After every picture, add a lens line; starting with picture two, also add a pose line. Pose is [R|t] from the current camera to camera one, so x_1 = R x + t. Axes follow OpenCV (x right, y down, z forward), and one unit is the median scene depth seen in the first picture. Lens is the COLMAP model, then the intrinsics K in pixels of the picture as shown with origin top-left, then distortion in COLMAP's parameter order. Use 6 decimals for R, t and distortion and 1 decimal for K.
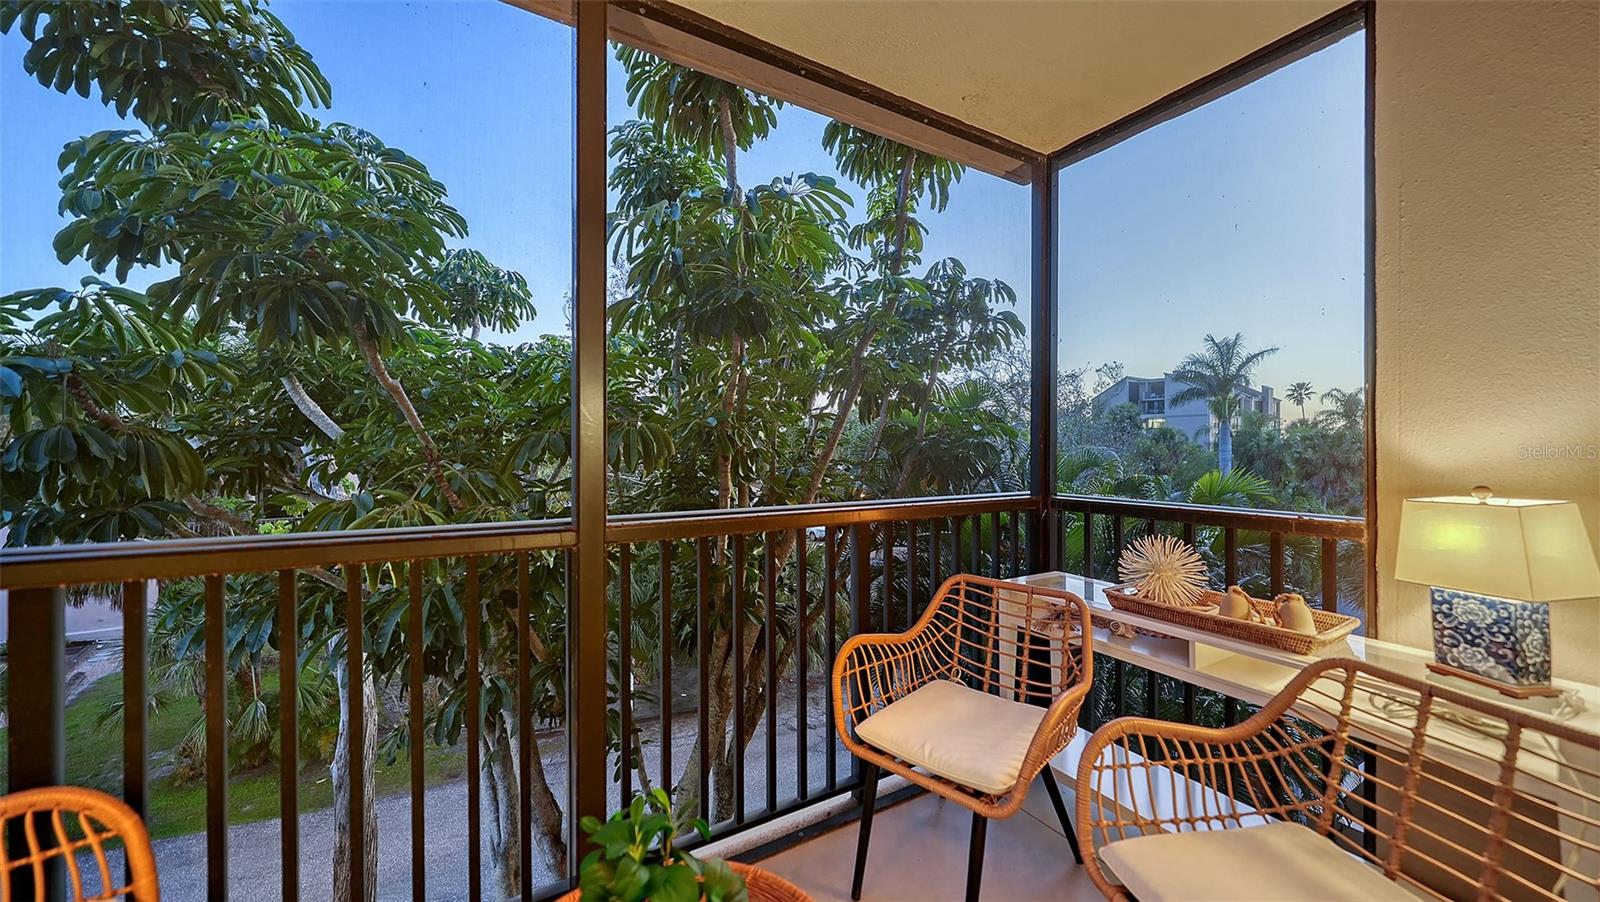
lens RADIAL K [[565.7, 0, 797.9], [0, 565.7, 448.3], [0, 0, 1]] dist [0.001393, -0.000332]
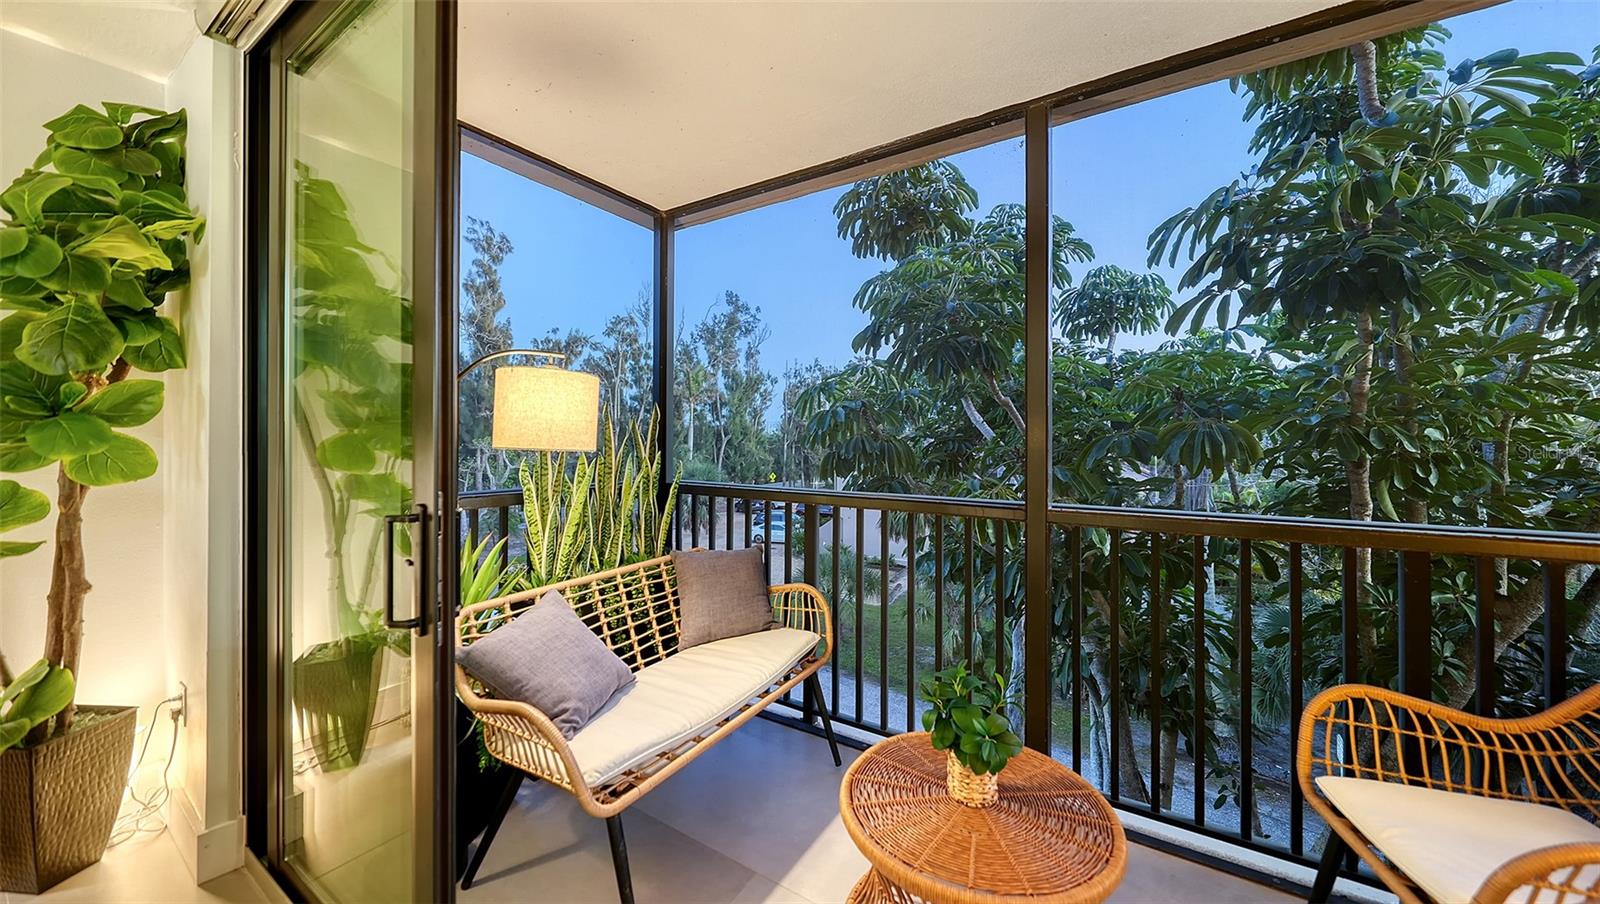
lens RADIAL K [[565.7, 0, 795.9], [0, 565.7, 443.0], [0, 0, 1]] dist [0.001393, -0.000332]
pose [[0.456384, -0.000580, -0.889783, 0.279182], [-0.006379, 0.999972, -0.003924, -0.004339], [0.889760, 0.007466, 0.456368, -0.059383]]
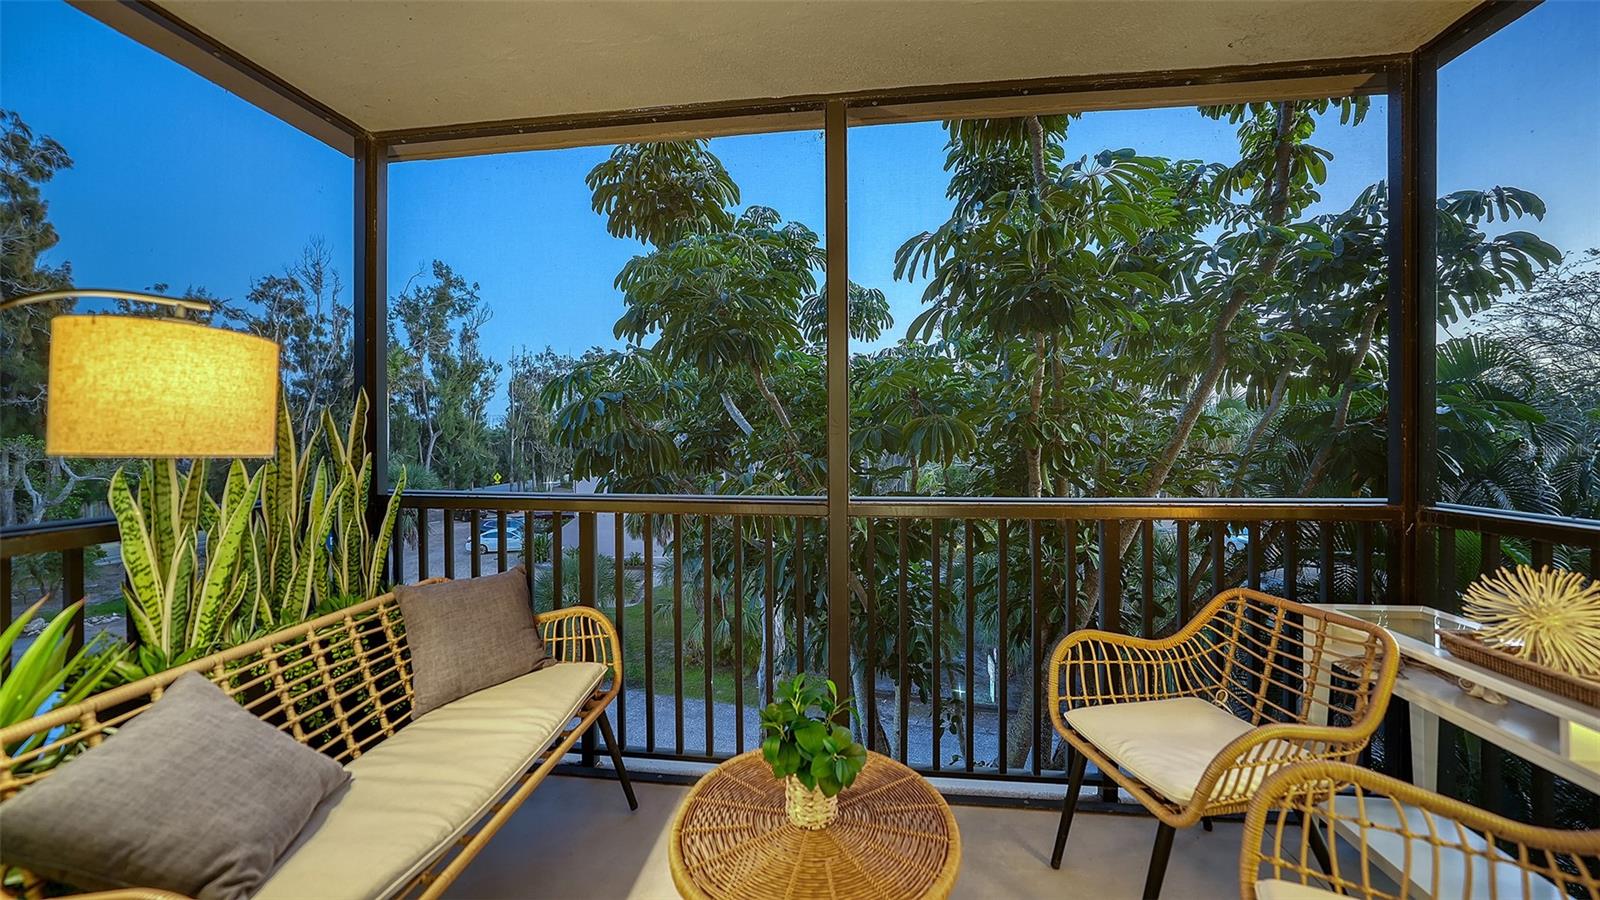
lens RADIAL K [[565.9, 0, 797.2], [0, 565.9, 443.4], [0, 0, 1]] dist [-0.013903, 0.001518]
pose [[0.798308, -0.000835, -0.602248, 0.181837], [0.005218, 0.999971, 0.005530, -0.005510], [0.602226, -0.007557, 0.798290, -0.065516]]
